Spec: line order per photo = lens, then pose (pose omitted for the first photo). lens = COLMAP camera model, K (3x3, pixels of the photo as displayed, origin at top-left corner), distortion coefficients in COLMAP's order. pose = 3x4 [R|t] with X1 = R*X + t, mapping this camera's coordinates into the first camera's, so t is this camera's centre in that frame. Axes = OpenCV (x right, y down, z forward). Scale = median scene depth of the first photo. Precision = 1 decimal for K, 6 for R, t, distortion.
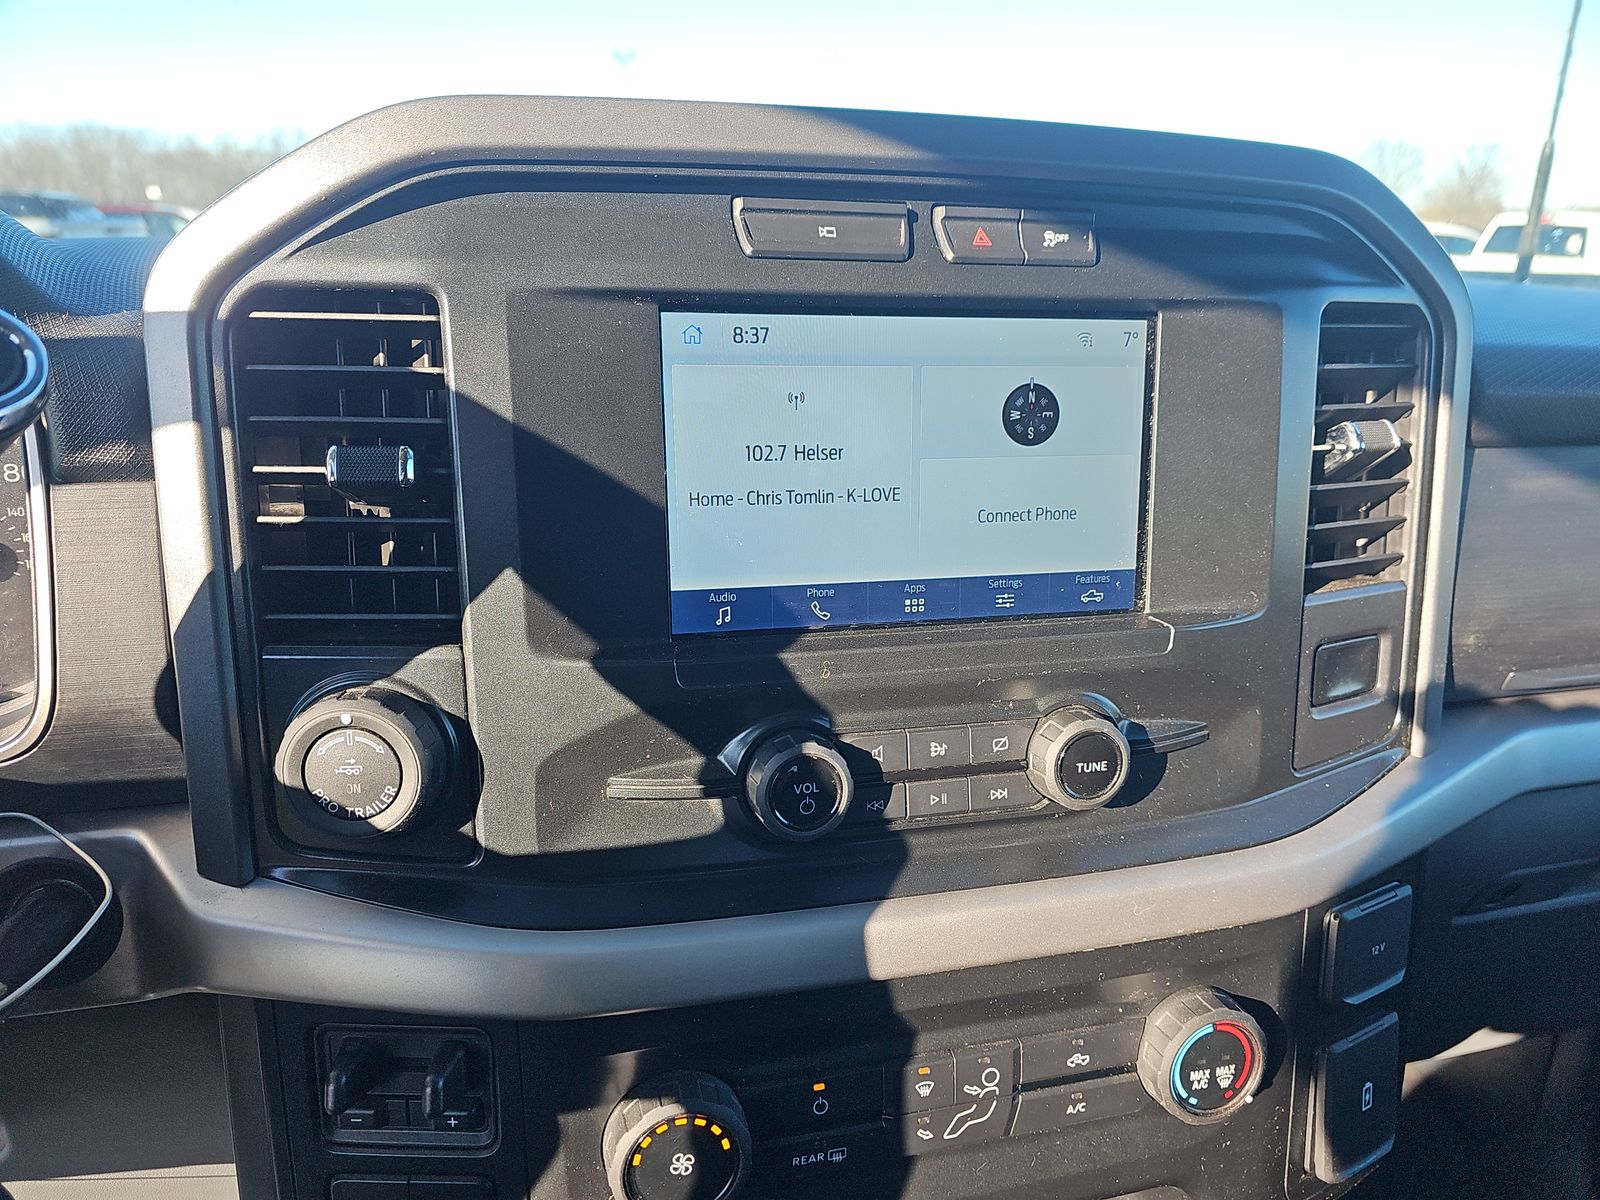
lens RADIAL K [[1053.9, 0, 806.6], [0, 1053.9, 599.1], [0, 0, 1]] dist [0.077846, -0.068834]
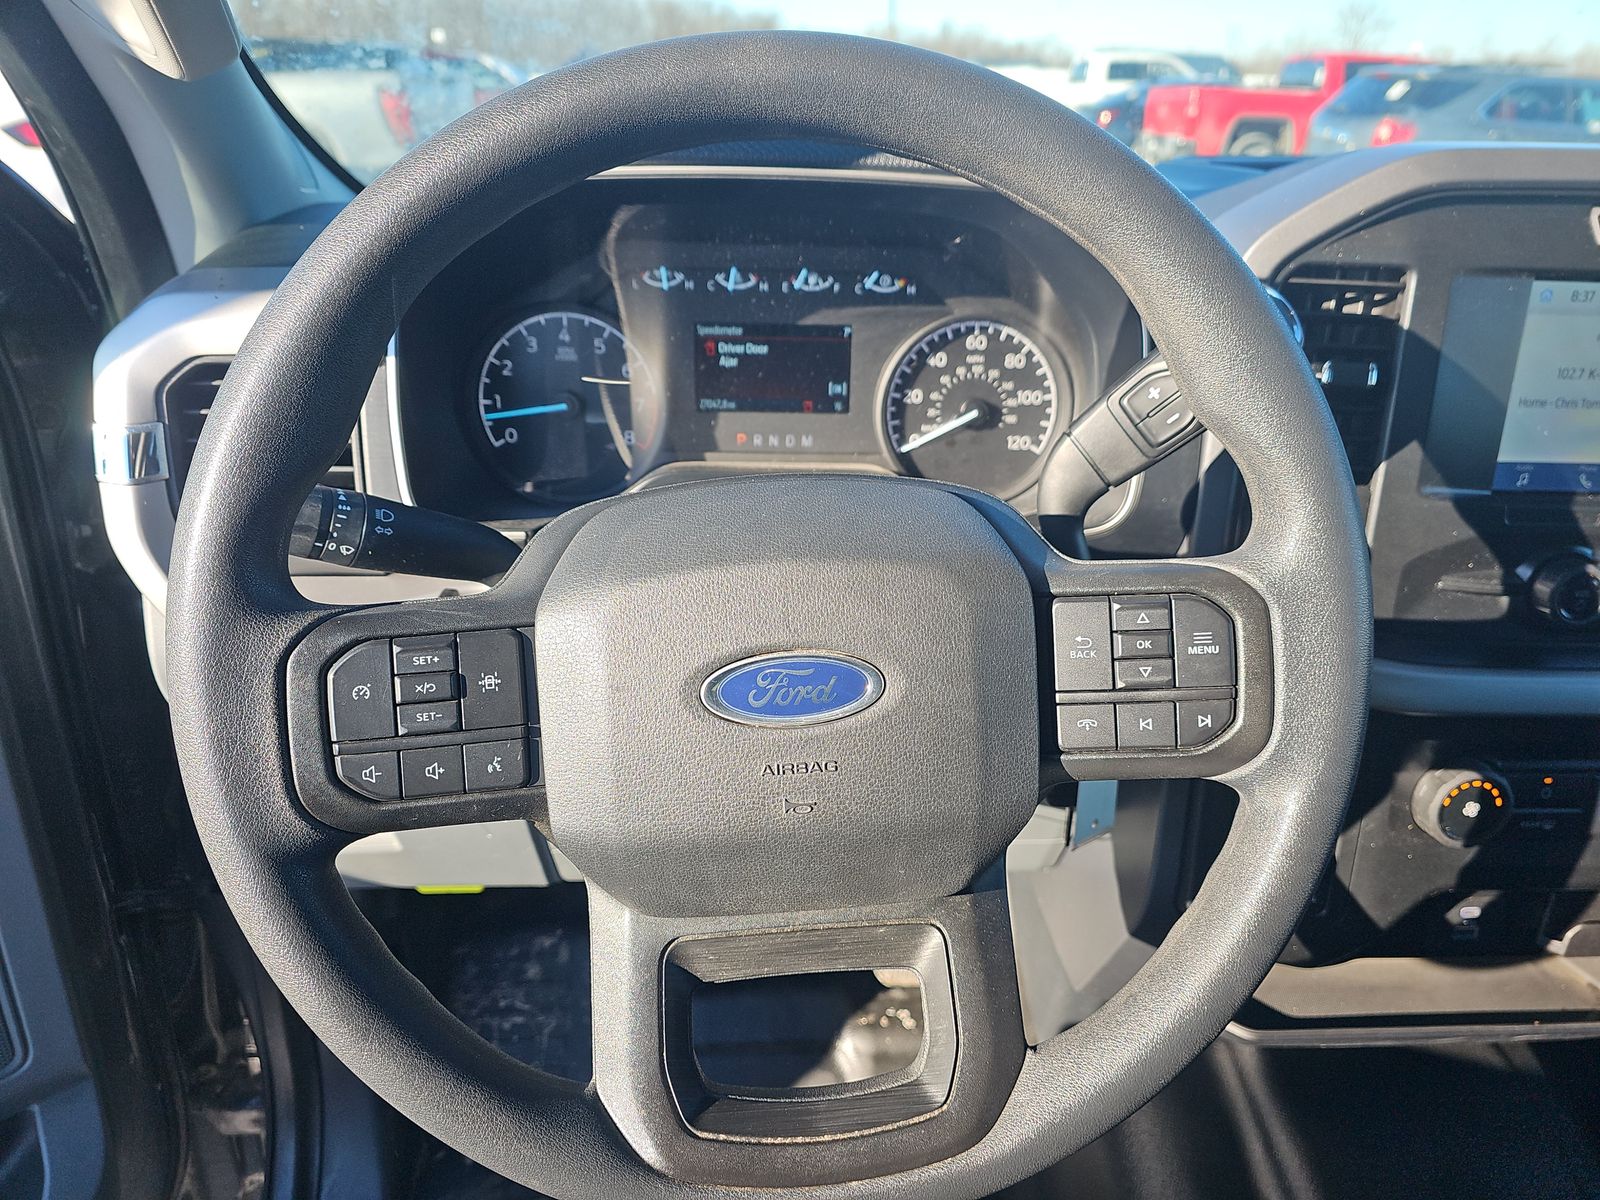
lens RADIAL K [[1053.9, 0, 806.6], [0, 1053.9, 599.1], [0, 0, 1]] dist [0.077846, -0.068834]
pose [[0.984445, 0.083168, -0.154763, -0.879231], [-0.066278, 0.991578, 0.111271, 0.085721], [0.162713, -0.099283, 0.981666, -0.753601]]
